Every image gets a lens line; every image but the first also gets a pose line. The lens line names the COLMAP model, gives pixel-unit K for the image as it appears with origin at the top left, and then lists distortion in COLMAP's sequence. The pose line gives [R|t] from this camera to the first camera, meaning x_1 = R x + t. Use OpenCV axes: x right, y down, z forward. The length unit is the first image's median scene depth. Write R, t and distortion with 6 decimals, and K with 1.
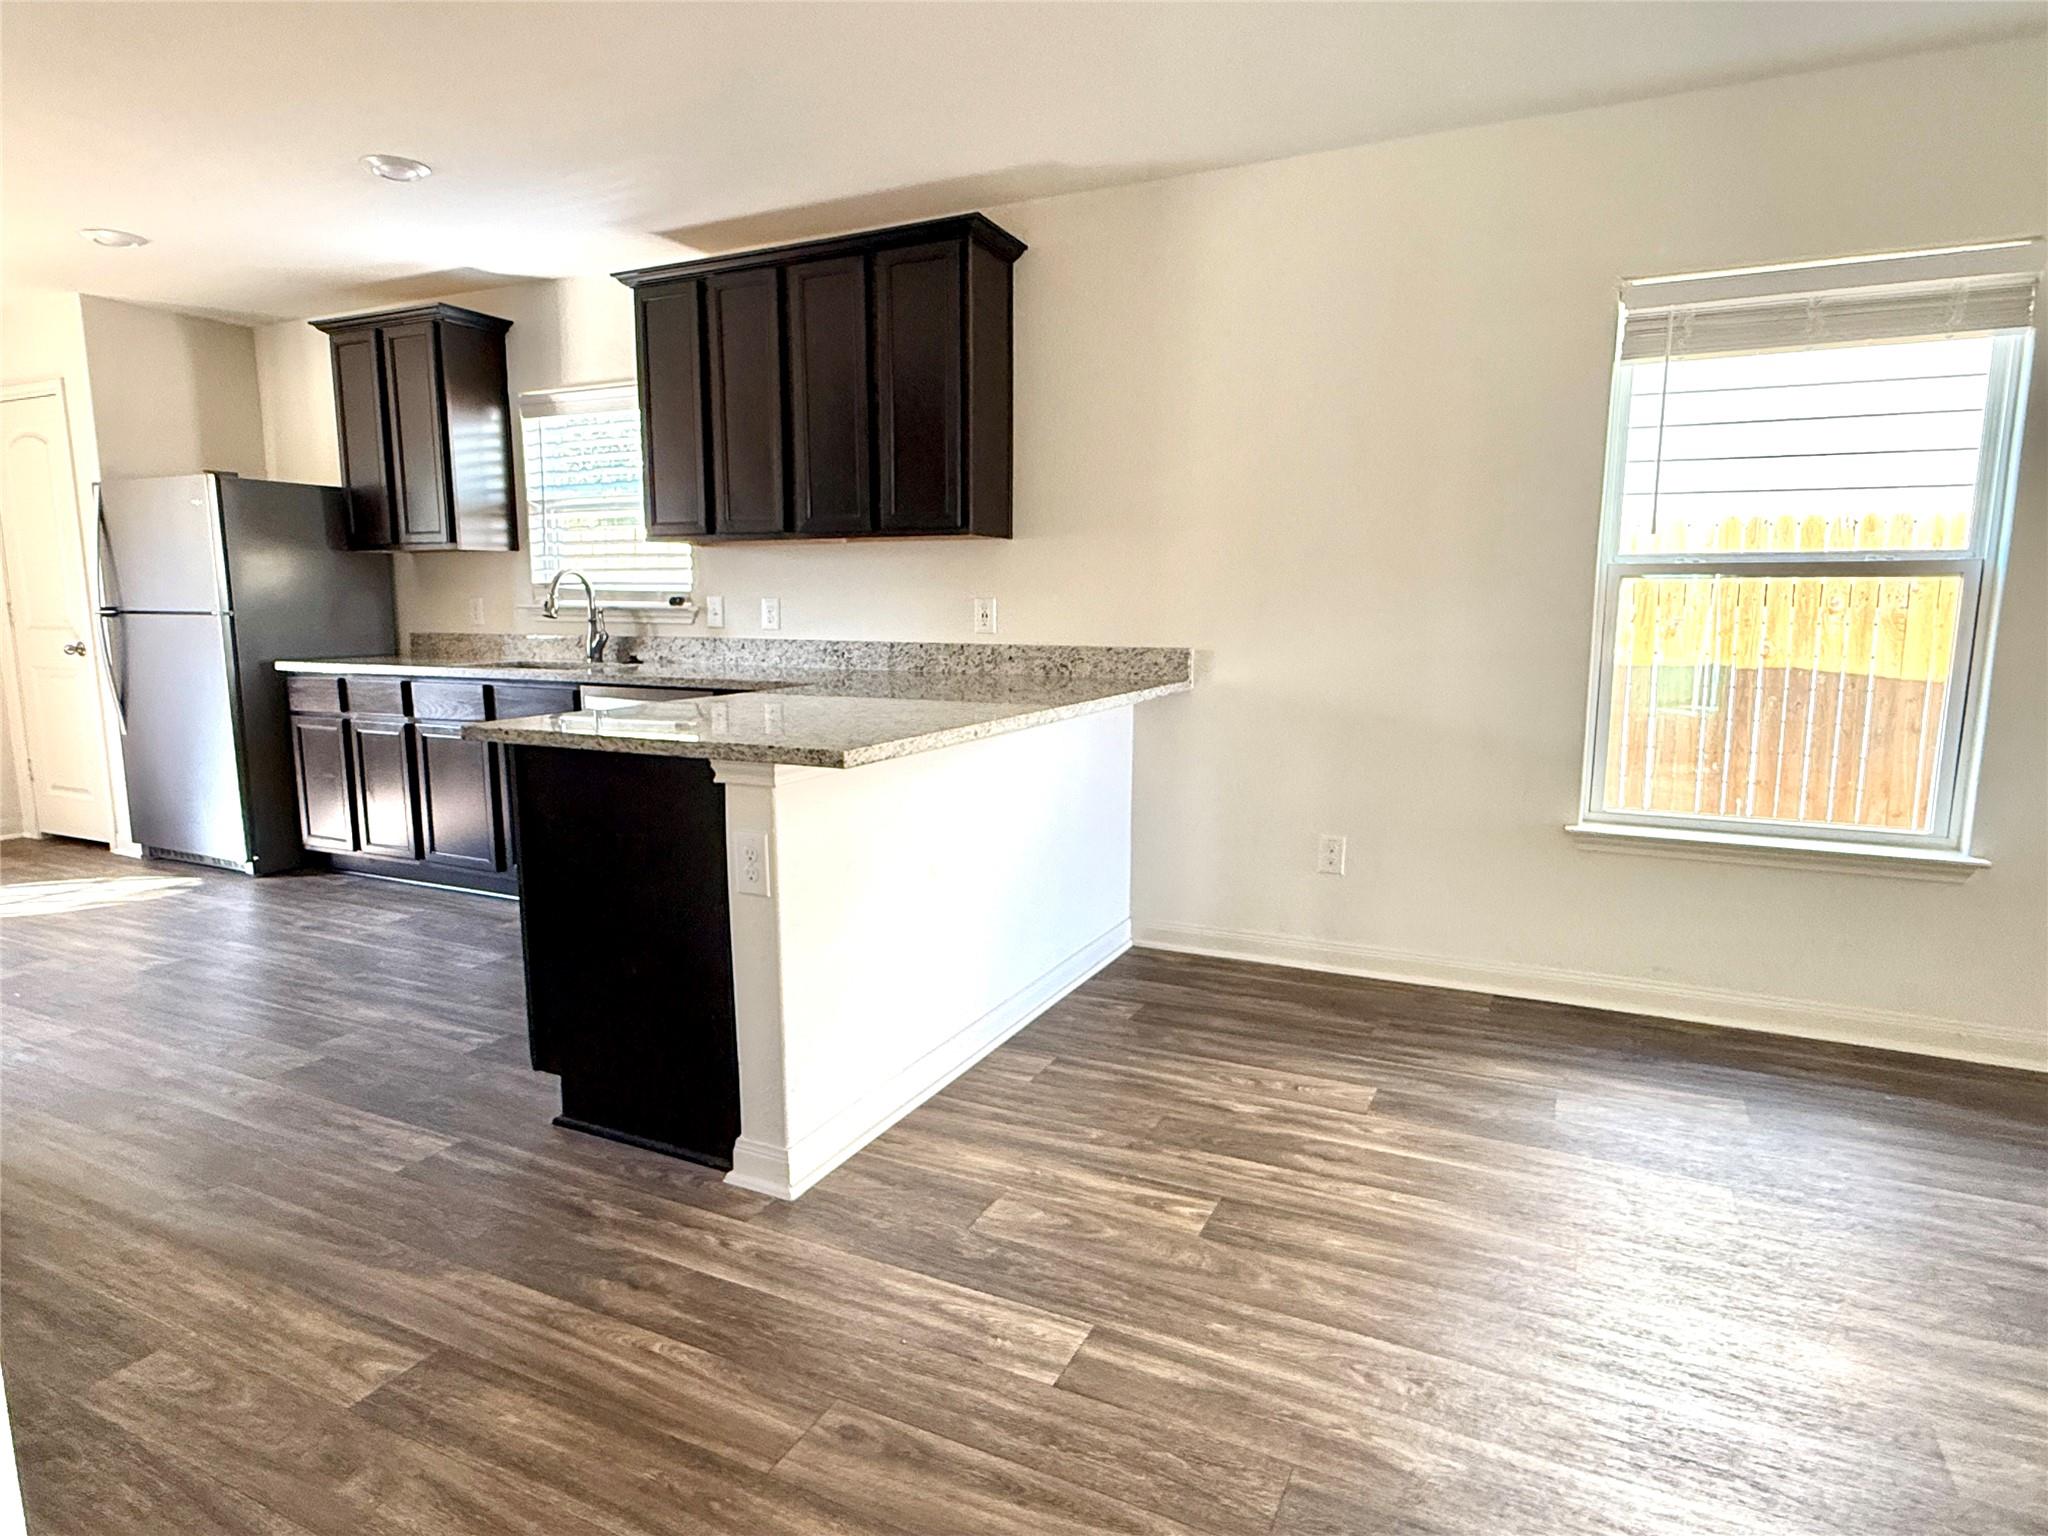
lens RADIAL K [[1165.5, 0, 1018.3], [0, 1165.5, 775.9], [0, 0, 1]] dist [0.001244, 0.000397]
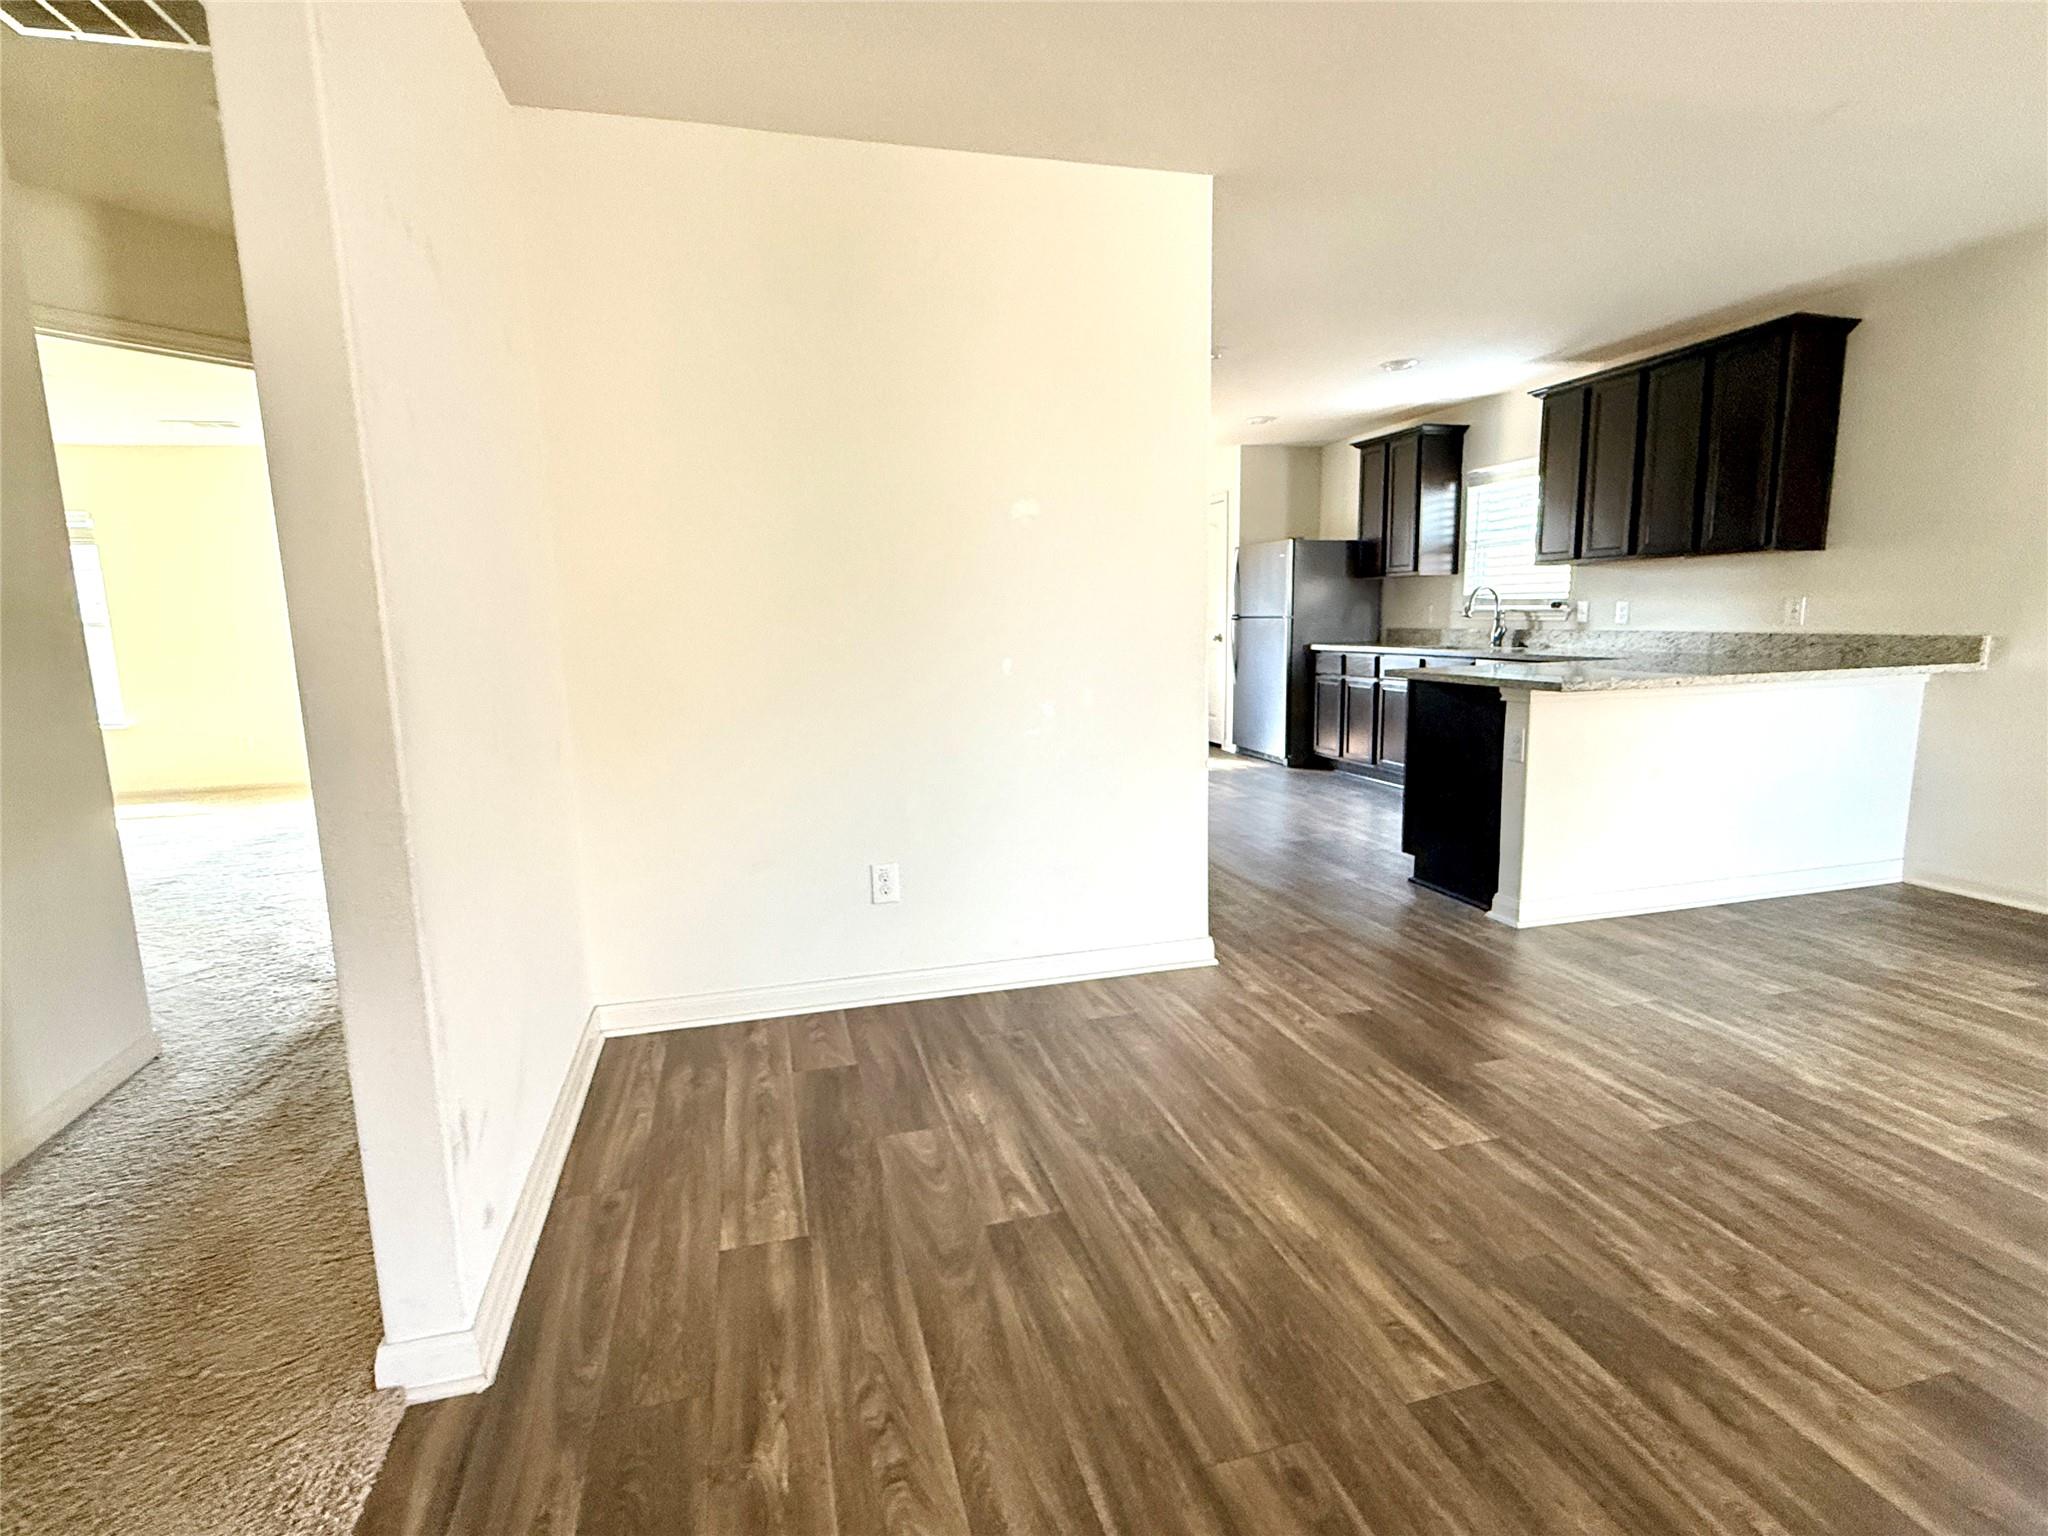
lens RADIAL K [[1004.3, 0, 1023.5], [0, 1004.3, 777.6], [0, 0, 1]] dist [0.000499, -0.001412]
pose [[0.661378, 0.106248, -0.742489, 0.226173], [-0.092589, 0.993910, 0.059752, 0.052506], [0.744316, 0.029228, 0.667188, -0.333377]]
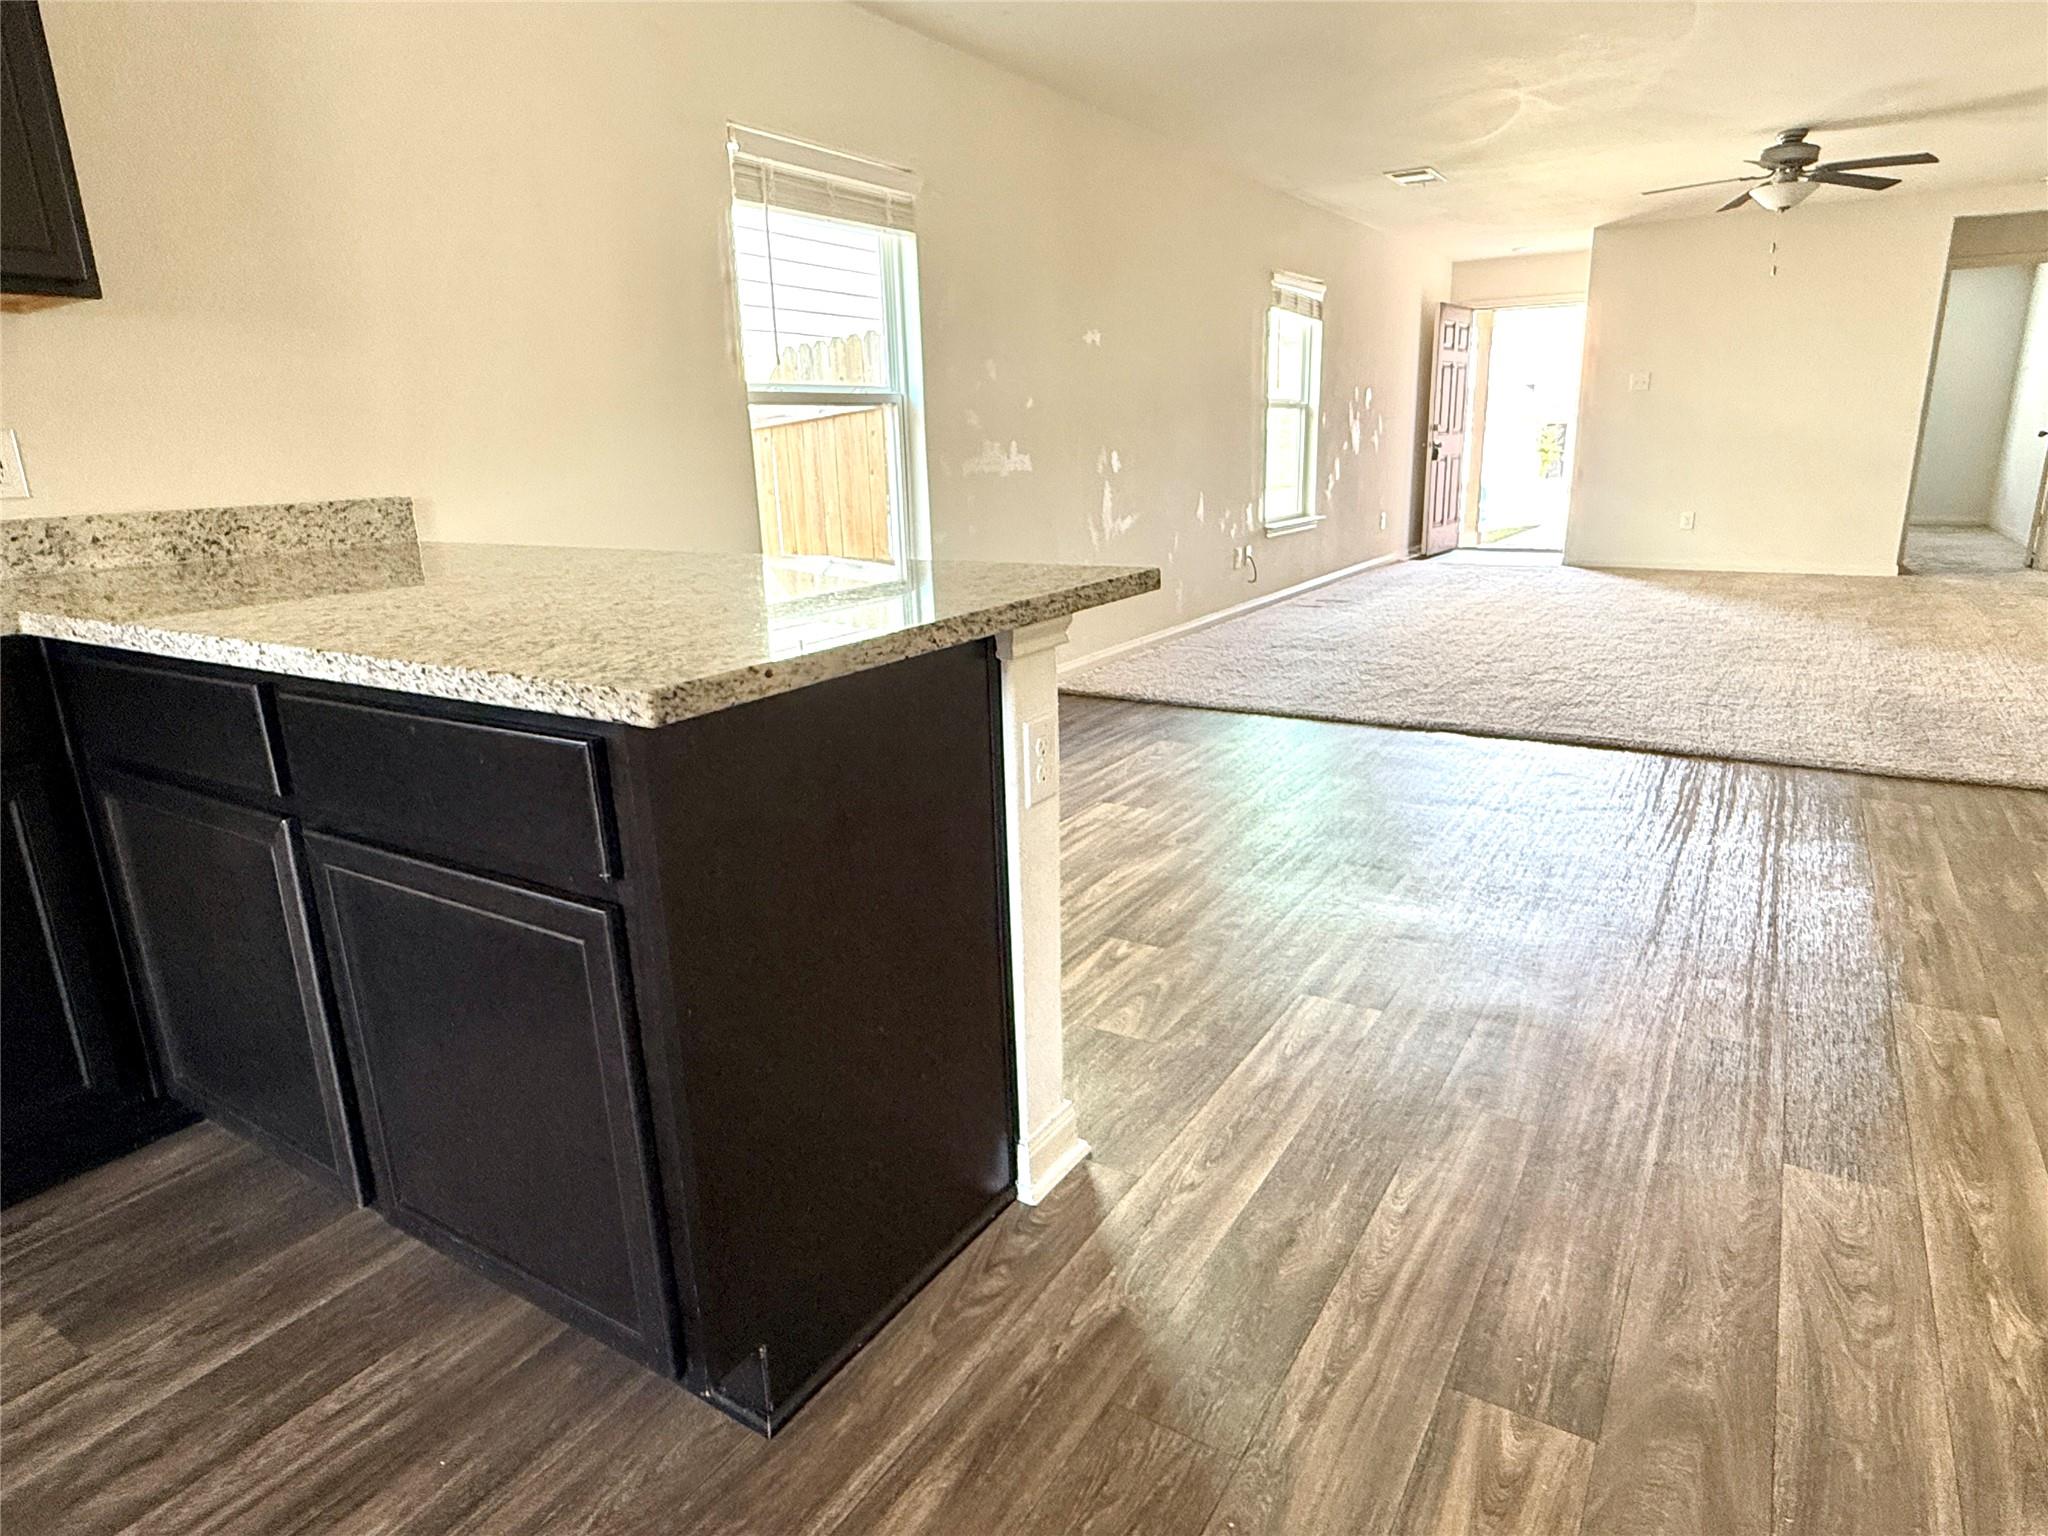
lens RADIAL K [[1195.8, 0, 1024.0], [0, 1195.8, 768.0], [0, 0, 1]] dist [-0.001145, -0.001757]
pose [[0.102710, -0.269361, 0.957546, -0.469436], [0.180695, 0.951674, 0.248327, -0.052823], [-0.978161, 0.147518, 0.146419, 0.447851]]
